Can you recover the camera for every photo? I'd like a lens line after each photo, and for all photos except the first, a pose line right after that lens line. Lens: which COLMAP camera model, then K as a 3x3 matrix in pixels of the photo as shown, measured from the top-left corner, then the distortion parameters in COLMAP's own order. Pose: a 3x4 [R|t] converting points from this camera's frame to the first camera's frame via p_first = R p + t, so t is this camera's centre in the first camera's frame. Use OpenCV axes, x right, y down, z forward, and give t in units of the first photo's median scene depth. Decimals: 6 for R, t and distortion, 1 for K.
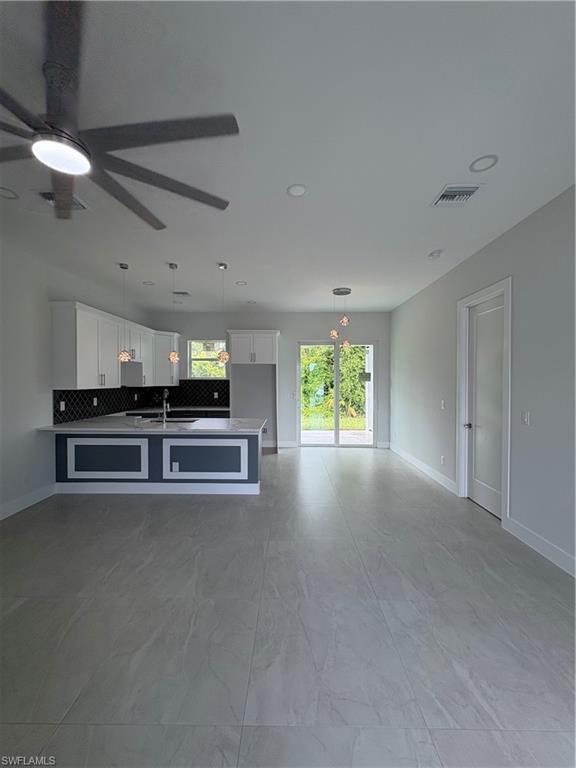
lens RADIAL K [[299.0, 0, 288.0], [0, 299.0, 384.0], [0, 0, 1]] dist [-0.017151, -0.000054]
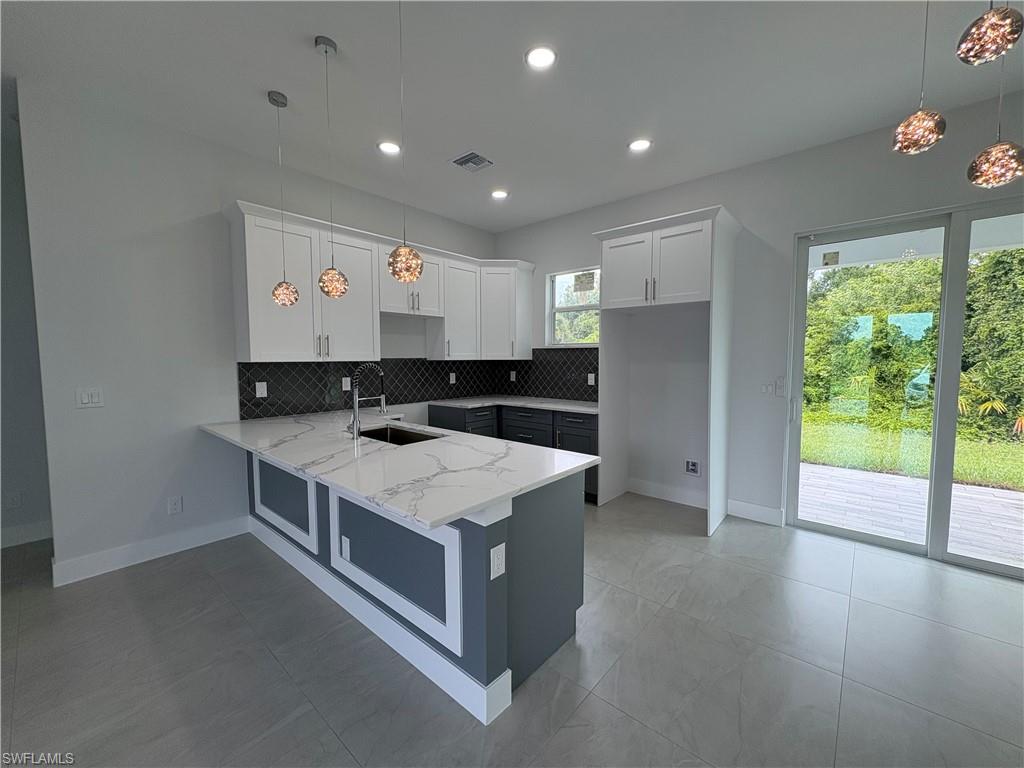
lens RADIAL K [[398.6, 0, 512.0], [0, 398.6, 384.0], [0, 0, 1]] dist [-0.017151, -0.000054]
pose [[0.747982, 0.063536, -0.660671, 0.100003], [-0.015322, 0.996795, 0.078514, -0.005000], [0.663542, -0.048605, 0.746558, 0.447280]]
